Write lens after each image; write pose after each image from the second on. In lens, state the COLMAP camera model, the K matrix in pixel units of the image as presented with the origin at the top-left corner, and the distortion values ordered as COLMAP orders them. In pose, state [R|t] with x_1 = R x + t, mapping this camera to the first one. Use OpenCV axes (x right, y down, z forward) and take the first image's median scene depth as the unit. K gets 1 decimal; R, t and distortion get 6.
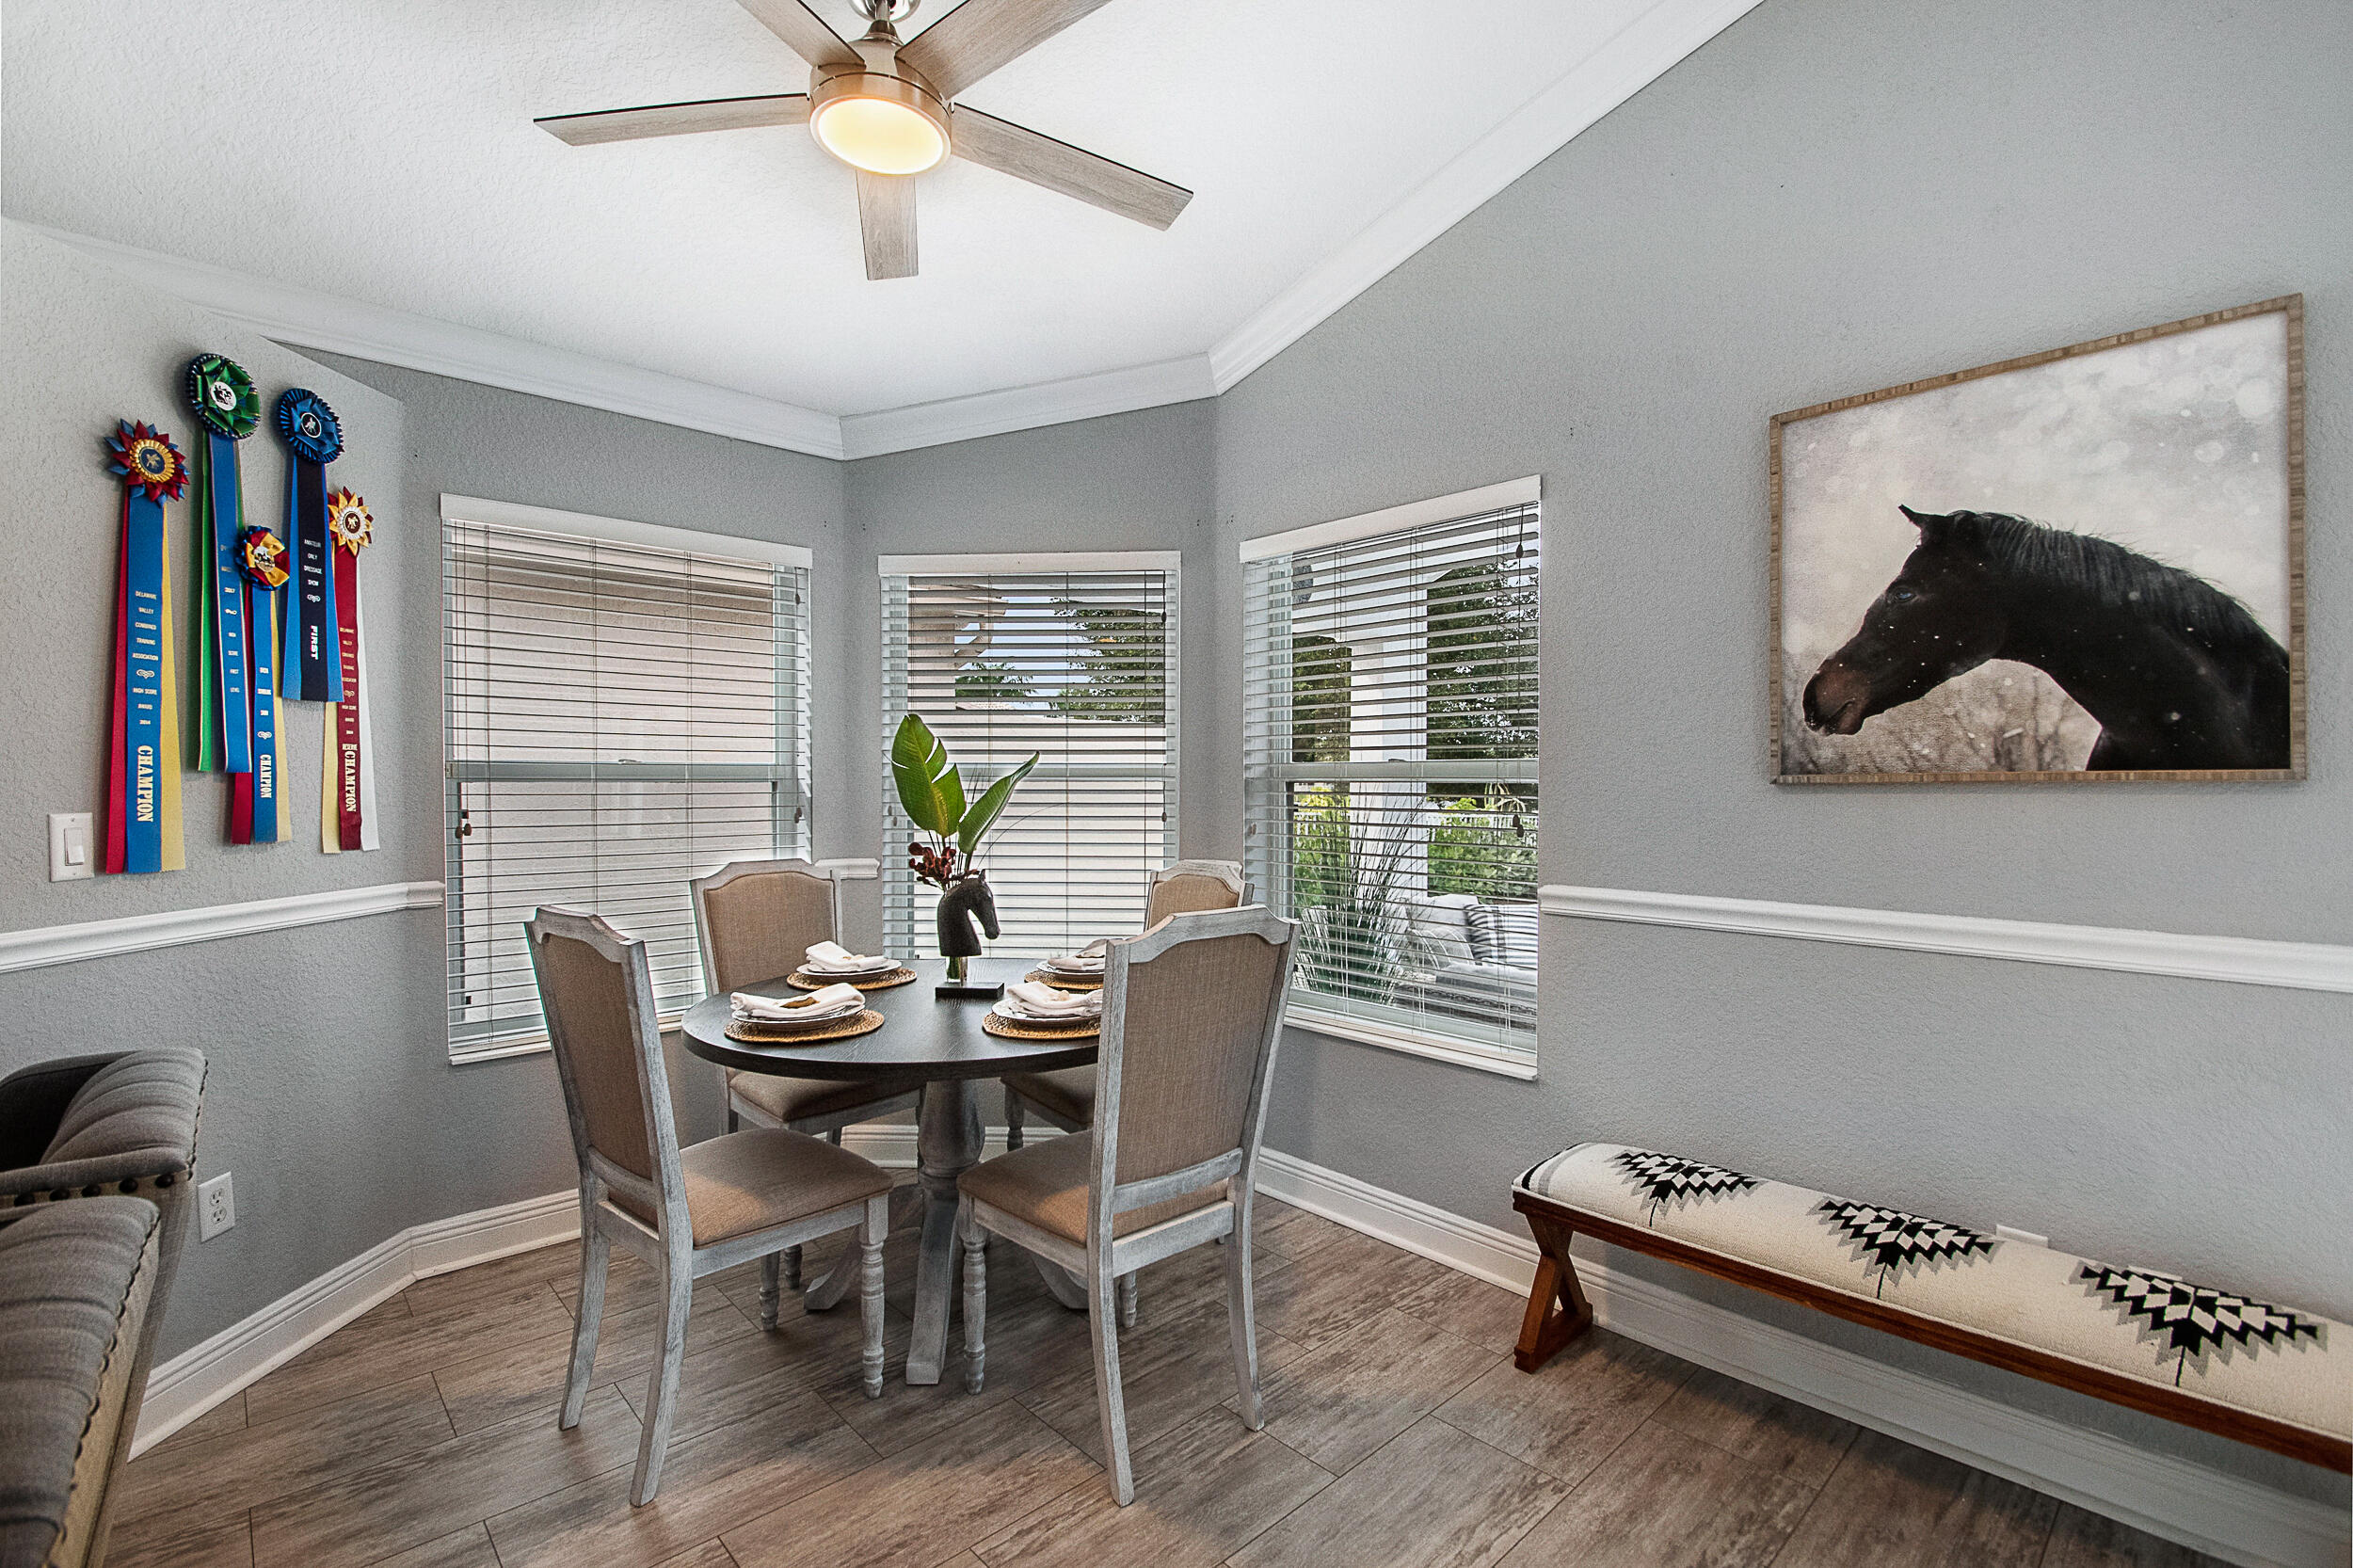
lens RADIAL K [[1045.6, 0, 1116.9], [0, 1045.6, 797.6], [0, 0, 1]] dist [-0.001476, -0.010183]
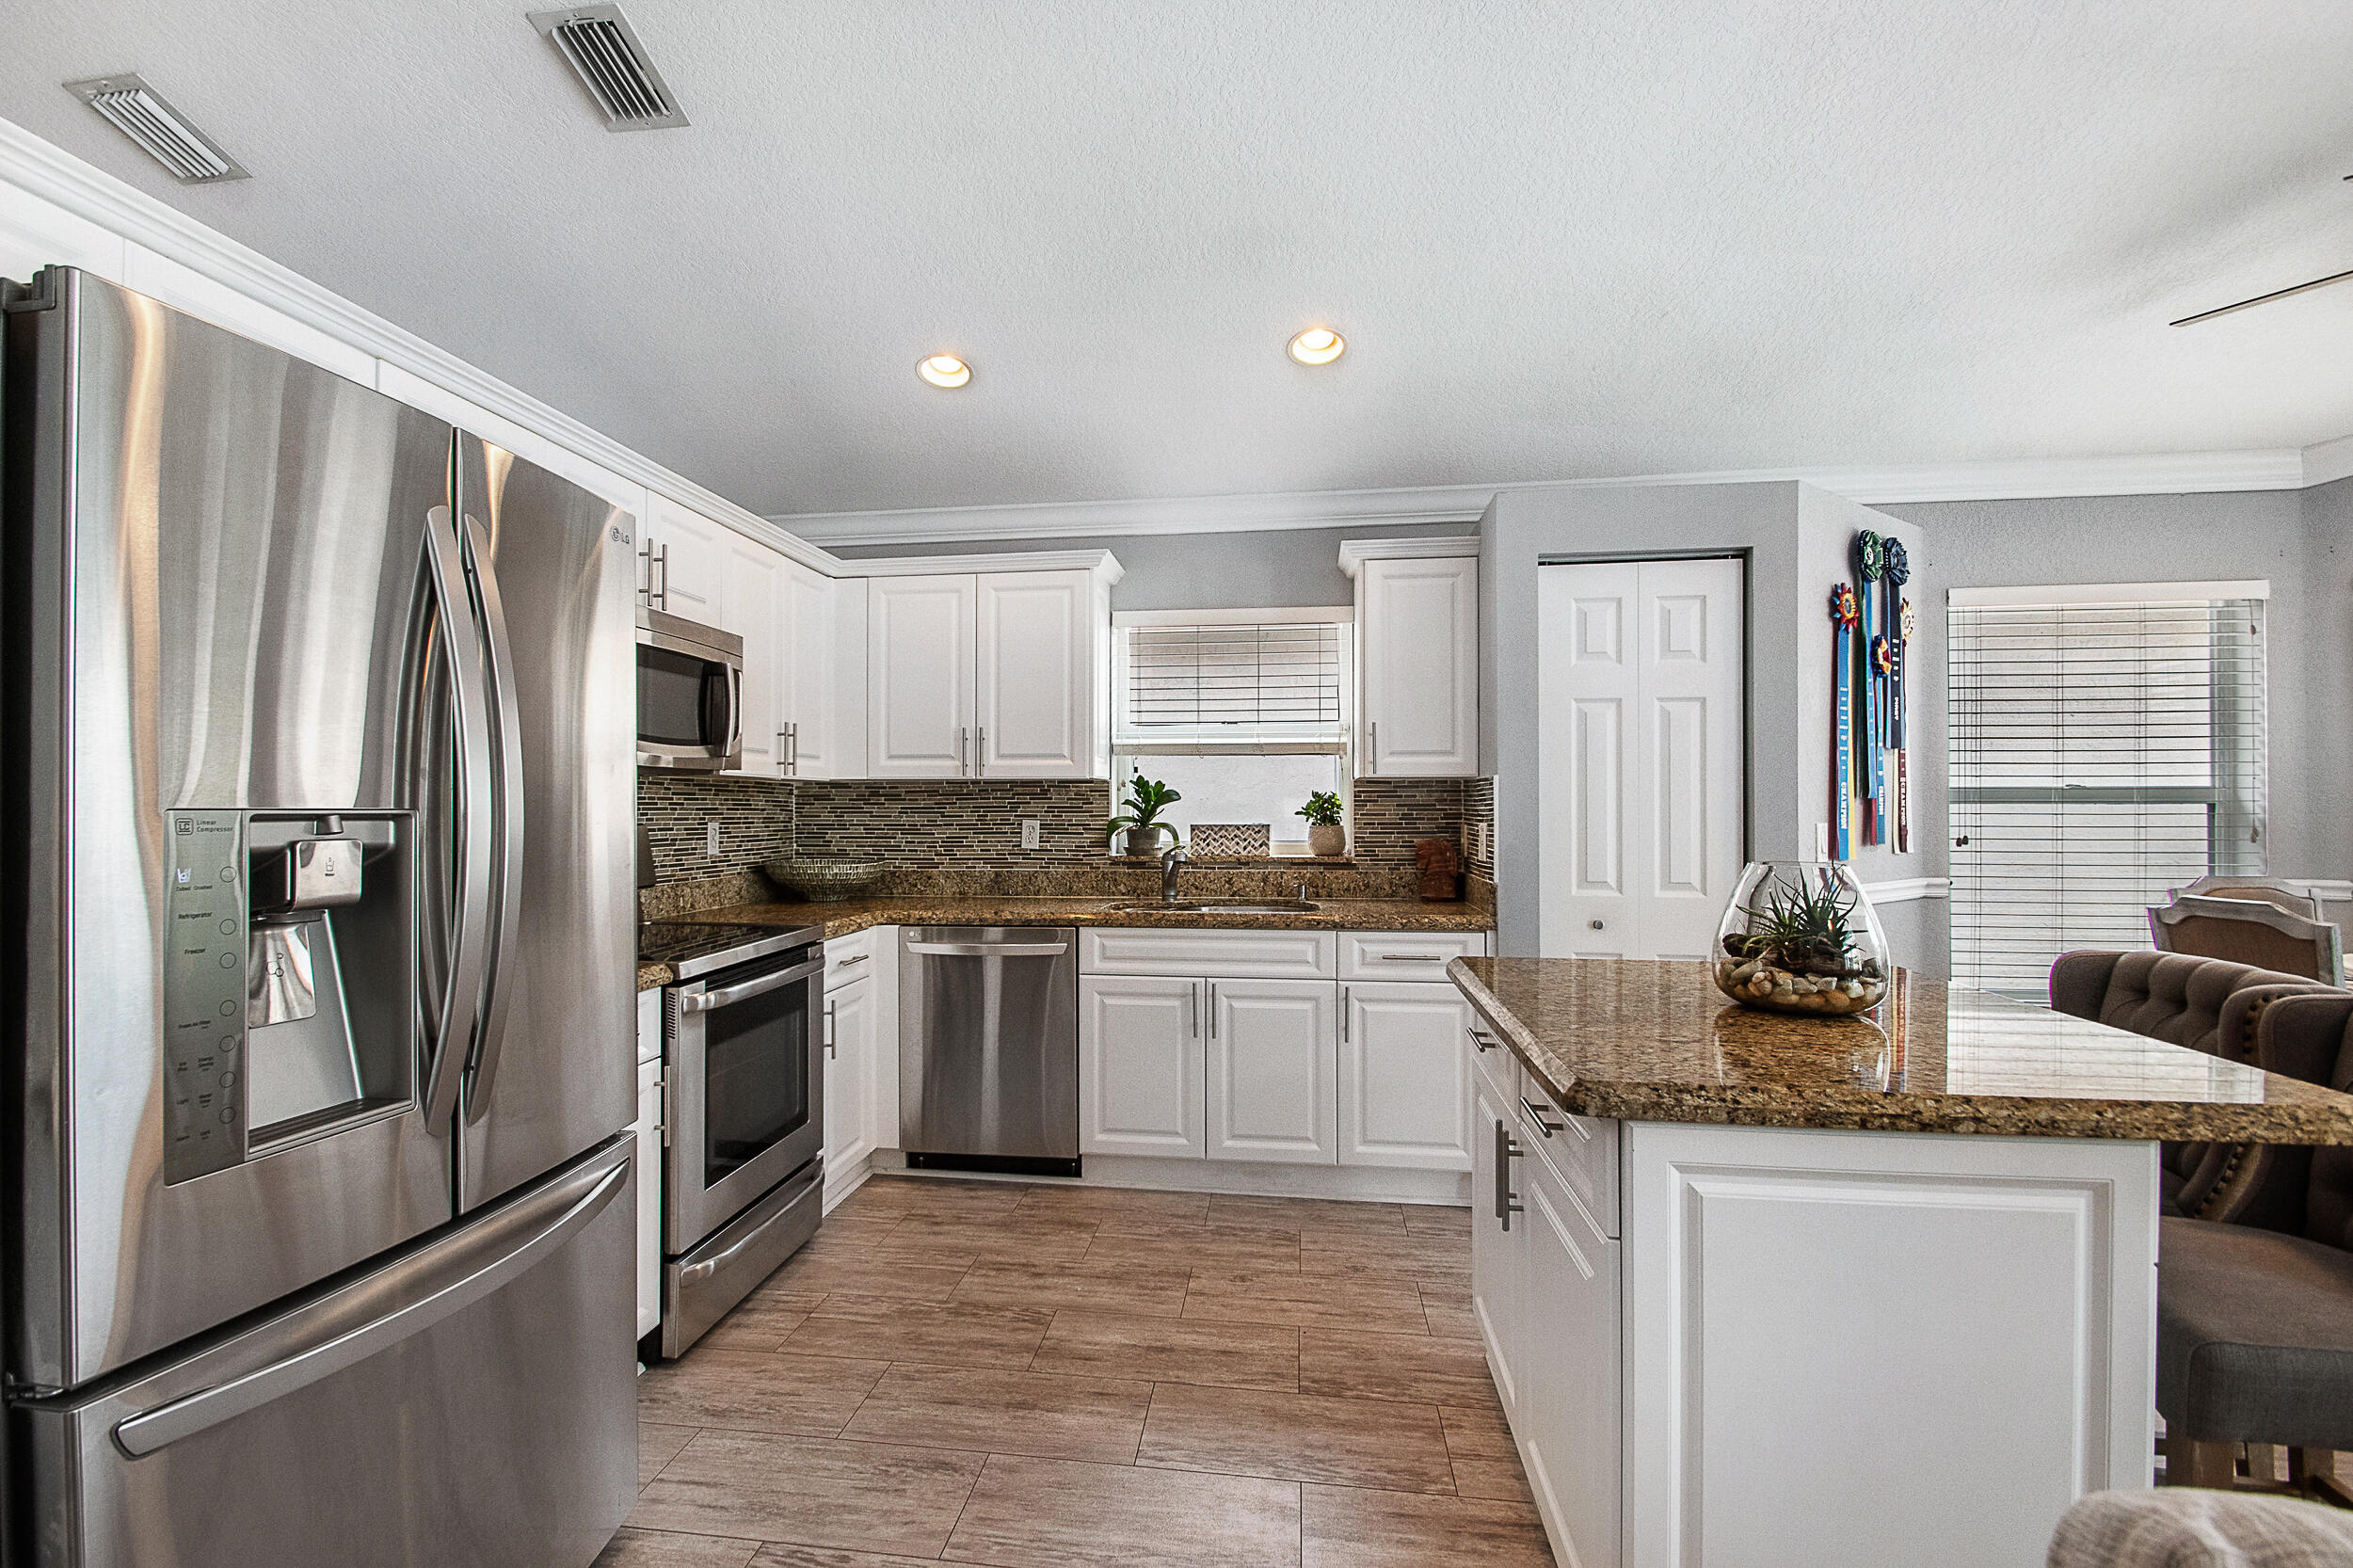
lens RADIAL K [[1045.6, 0, 1123.3], [0, 1045.6, 805.3], [0, 0, 1]] dist [-0.001476, -0.010183]
pose [[0.641258, -0.001779, -0.767323, -0.349211], [-0.009341, 0.999905, -0.010125, 0.011739], [0.767268, 0.013660, 0.641181, -0.777275]]
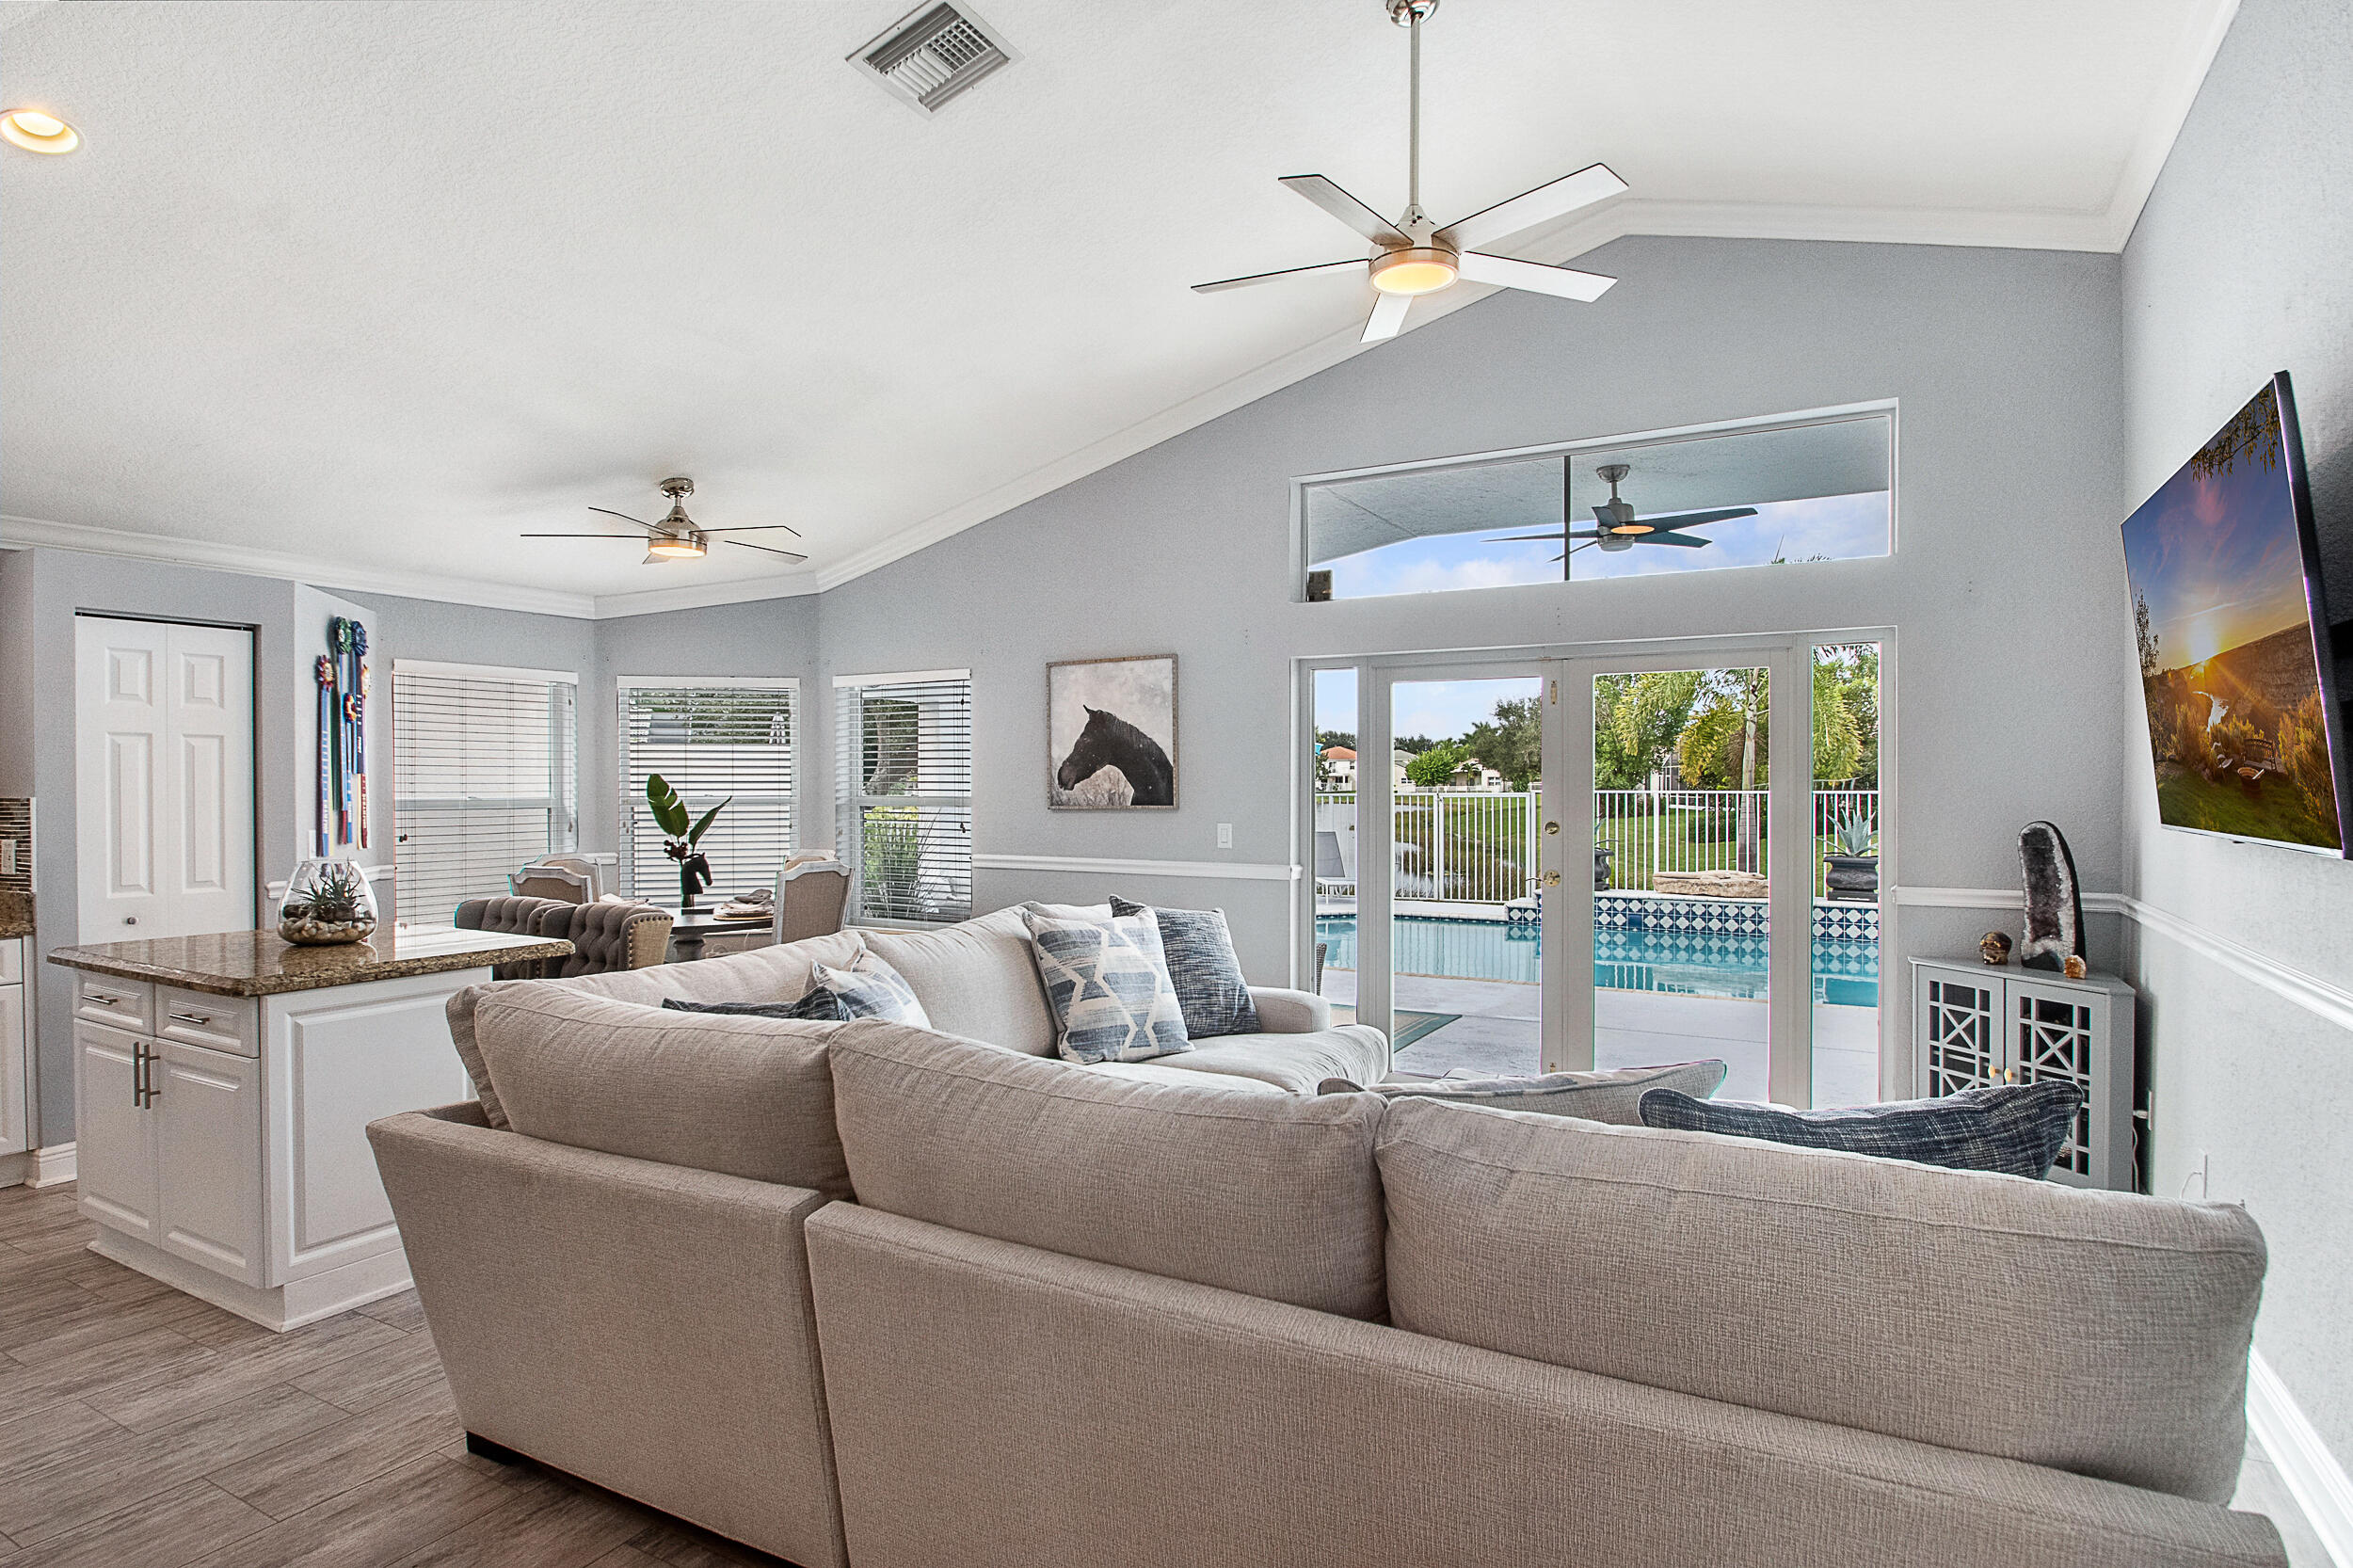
lens RADIAL K [[1273.9, 0, 1158.1], [0, 1273.9, 795.1], [0, 0, 1]] dist [0.005751, -0.001138]
pose [[0.939514, -0.004987, 0.342474, -0.165003], [0.006902, 0.999967, -0.004372, -0.030348], [-0.342441, 0.006471, 0.939517, -1.884346]]
